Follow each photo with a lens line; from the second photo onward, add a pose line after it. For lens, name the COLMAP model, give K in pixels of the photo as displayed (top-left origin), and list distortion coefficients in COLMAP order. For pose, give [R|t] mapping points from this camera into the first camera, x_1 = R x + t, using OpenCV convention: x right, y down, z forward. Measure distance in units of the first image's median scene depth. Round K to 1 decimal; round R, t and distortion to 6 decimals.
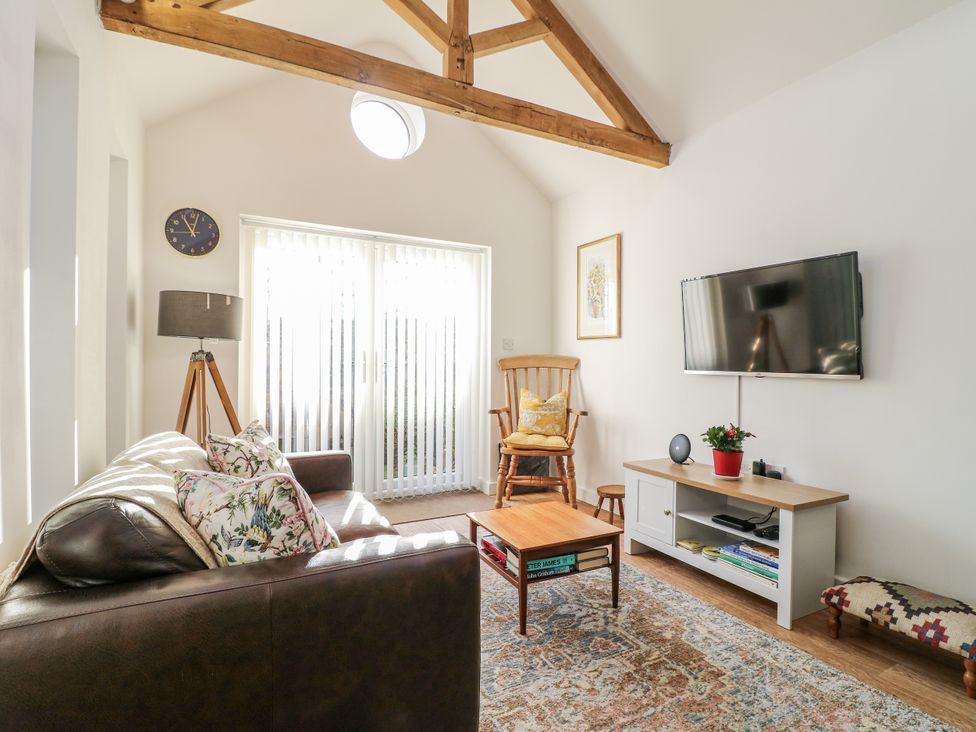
lens RADIAL K [[506.4, 0, 487.7], [0, 506.4, 367.0], [0, 0, 1]] dist [0.002119, -0.015016]
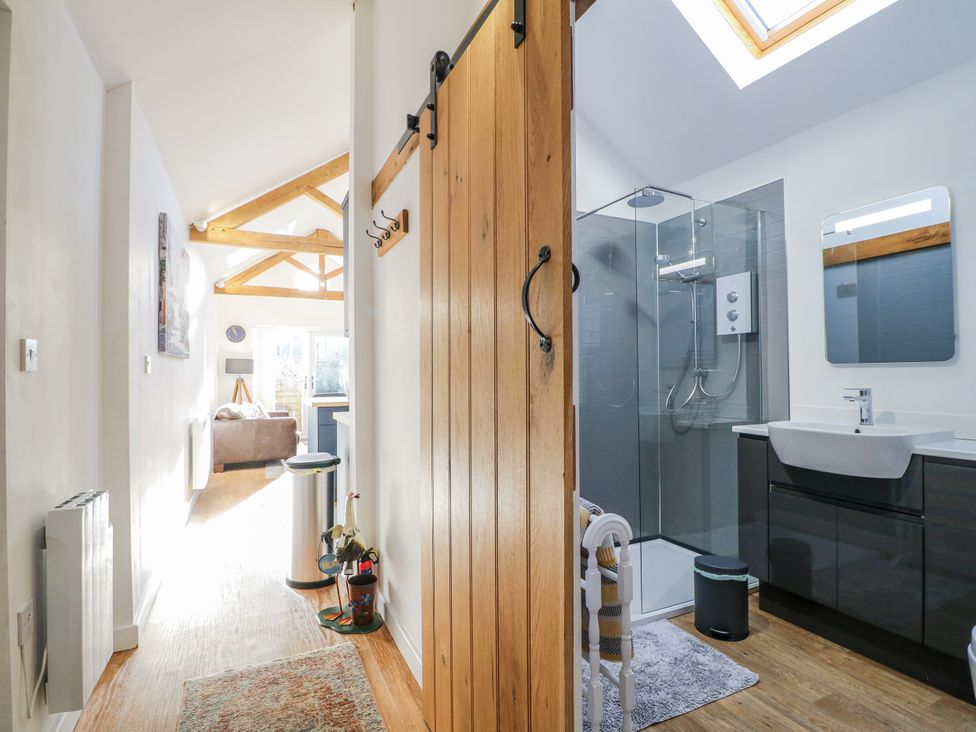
lens RADIAL K [[506.4, 0, 489.8], [0, 506.4, 365.4], [0, 0, 1]] dist [0.002119, -0.015016]
pose [[0.999195, -0.017985, -0.035853, 0.912695], [0.017233, 0.999627, -0.021168, -0.018320], [0.036220, 0.020534, 0.999133, -1.738374]]
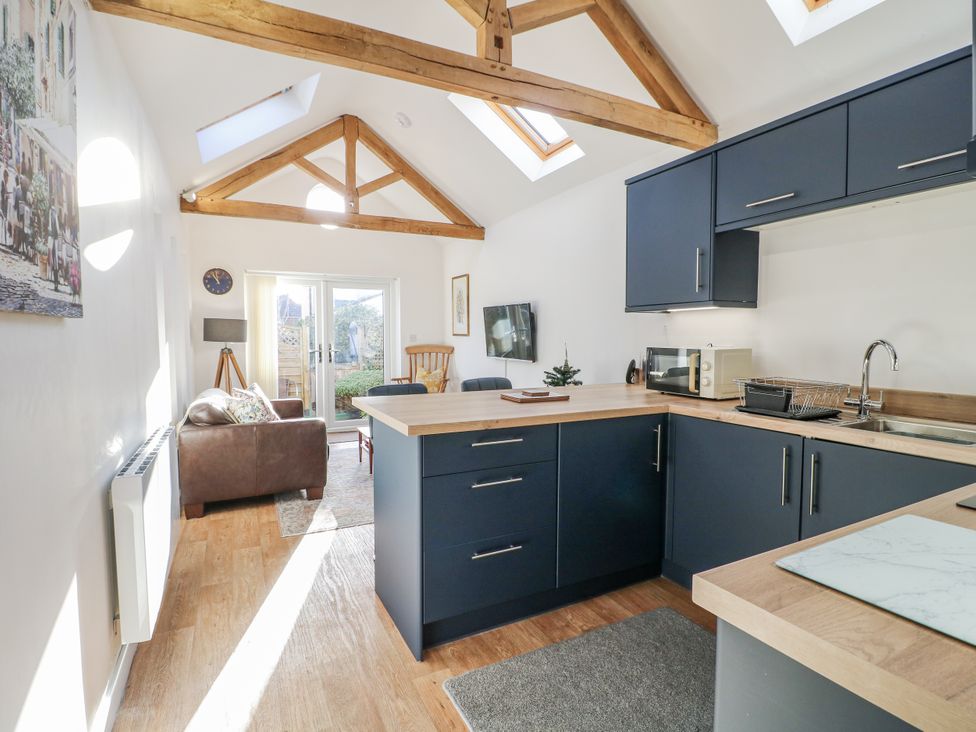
lens RADIAL K [[506.4, 0, 493.9], [0, 506.4, 366.1], [0, 0, 1]] dist [0.002119, -0.015016]
pose [[0.999955, -0.007459, -0.005882, 0.434464], [0.007761, 0.998566, 0.052973, -0.055346], [0.005478, -0.053016, 0.998579, -0.862923]]
